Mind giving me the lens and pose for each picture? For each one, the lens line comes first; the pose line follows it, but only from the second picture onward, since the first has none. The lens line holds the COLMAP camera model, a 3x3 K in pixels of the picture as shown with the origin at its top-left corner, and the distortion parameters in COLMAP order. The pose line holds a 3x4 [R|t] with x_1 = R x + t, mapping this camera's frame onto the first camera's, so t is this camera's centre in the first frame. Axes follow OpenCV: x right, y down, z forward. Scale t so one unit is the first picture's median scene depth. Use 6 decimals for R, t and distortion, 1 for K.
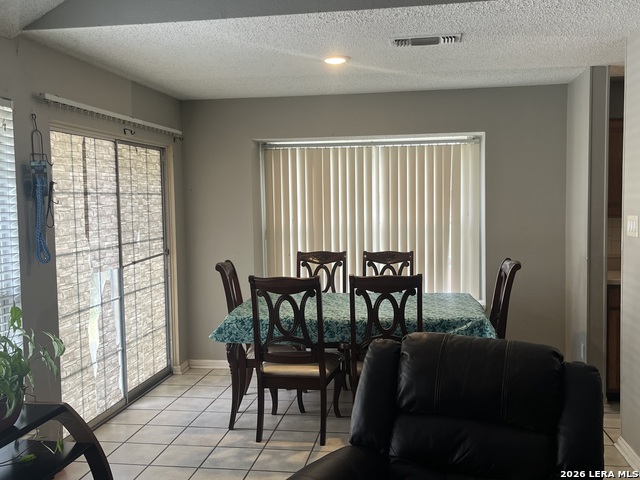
lens RADIAL K [[618.9, 0, 319.3], [0, 618.9, 233.8], [0, 0, 1]] dist [0.021678, 0.000000]
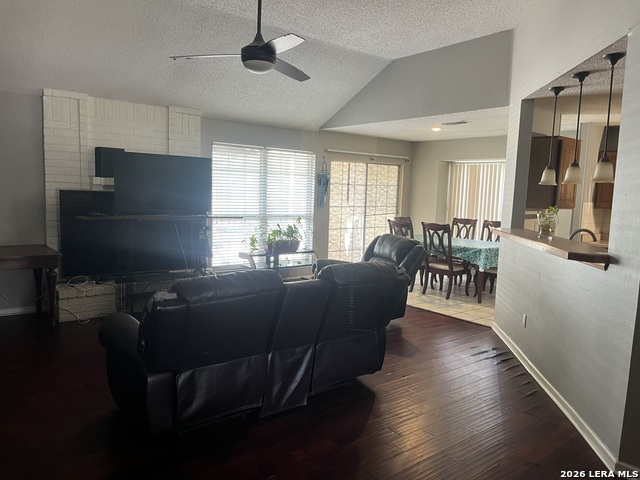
lens RADIAL K [[484.2, 0, 320.0], [0, 484.2, 242.6], [0, 0, 1]] dist [0.005164, -0.000769]
pose [[0.746863, 0.110639, -0.655709, 0.855572], [-0.077446, 0.993824, 0.079477, 0.023858], [0.660453, -0.008576, 0.750819, -0.576883]]
